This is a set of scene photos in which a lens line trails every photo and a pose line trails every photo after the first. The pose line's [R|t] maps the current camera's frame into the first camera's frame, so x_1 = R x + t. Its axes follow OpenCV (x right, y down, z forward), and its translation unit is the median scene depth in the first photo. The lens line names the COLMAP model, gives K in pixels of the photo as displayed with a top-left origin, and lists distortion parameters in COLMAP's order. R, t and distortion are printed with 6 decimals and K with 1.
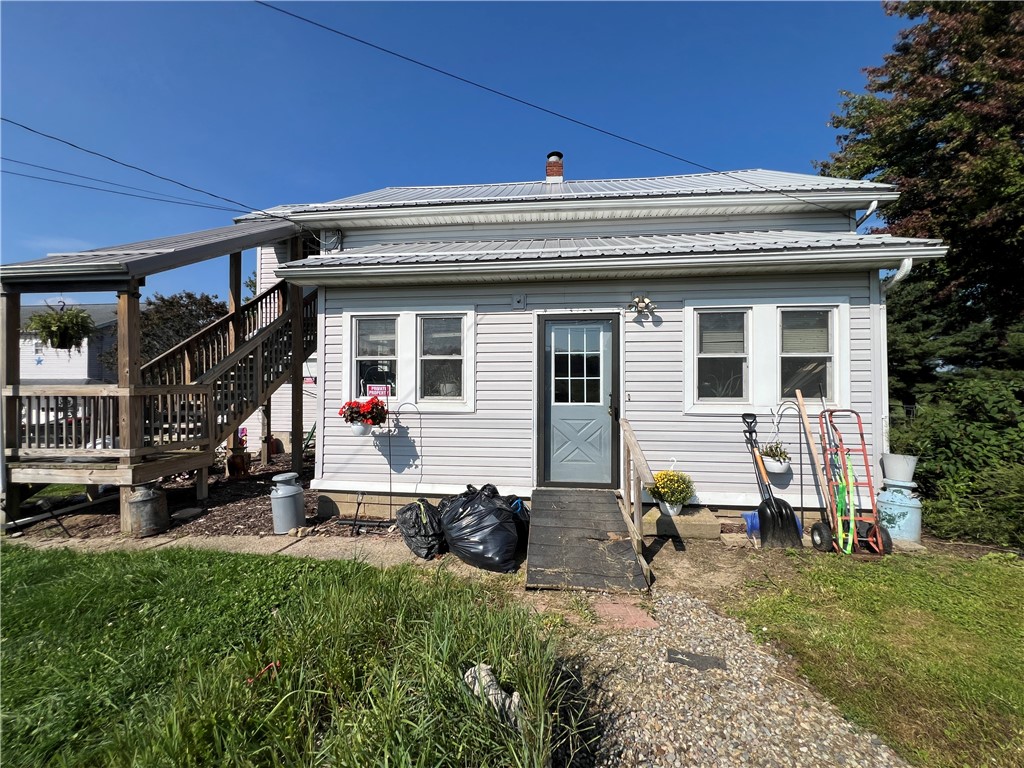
lens RADIAL K [[415.0, 0, 512.0], [0, 415.0, 384.0], [0, 0, 1]] dist [0.000905, -0.000026]
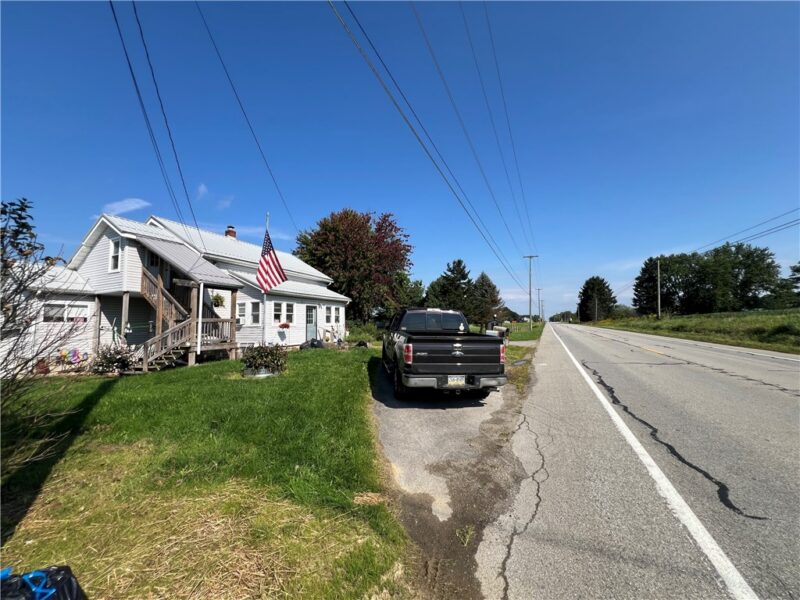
lens RADIAL K [[324.2, 0, 400.0], [0, 324.2, 300.0], [0, 0, 1]] dist [0.000905, -0.000026]
pose [[0.312664, 0.072354, 0.947104, -3.105612], [0.016866, 0.996515, -0.081696, 0.093065], [-0.949714, 0.041517, 0.310354, -1.158801]]
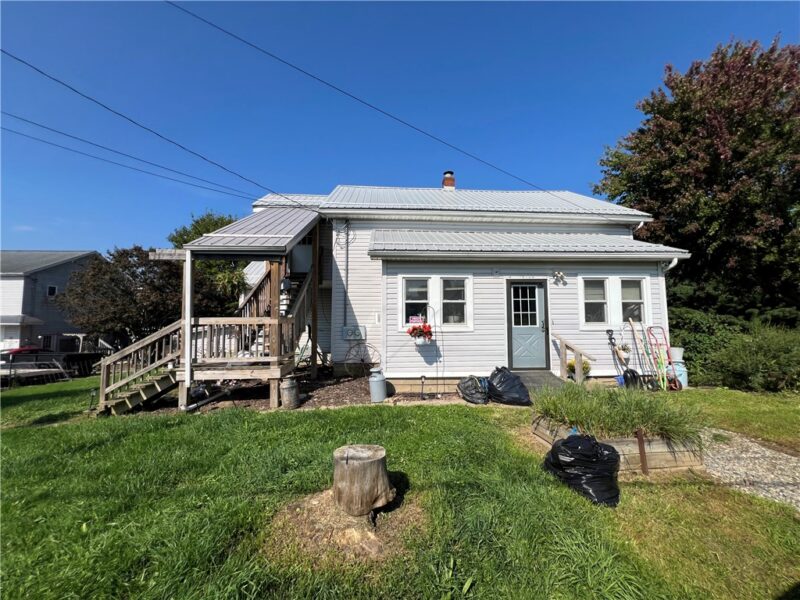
lens RADIAL K [[324.2, 0, 400.0], [0, 324.2, 300.0], [0, 0, 1]] dist [0.000905, -0.000026]
pose [[0.984410, 0.004574, 0.175830, -0.681319], [0.005712, 0.998303, -0.057949, 0.011376], [-0.175797, 0.058050, 0.982713, -0.367364]]
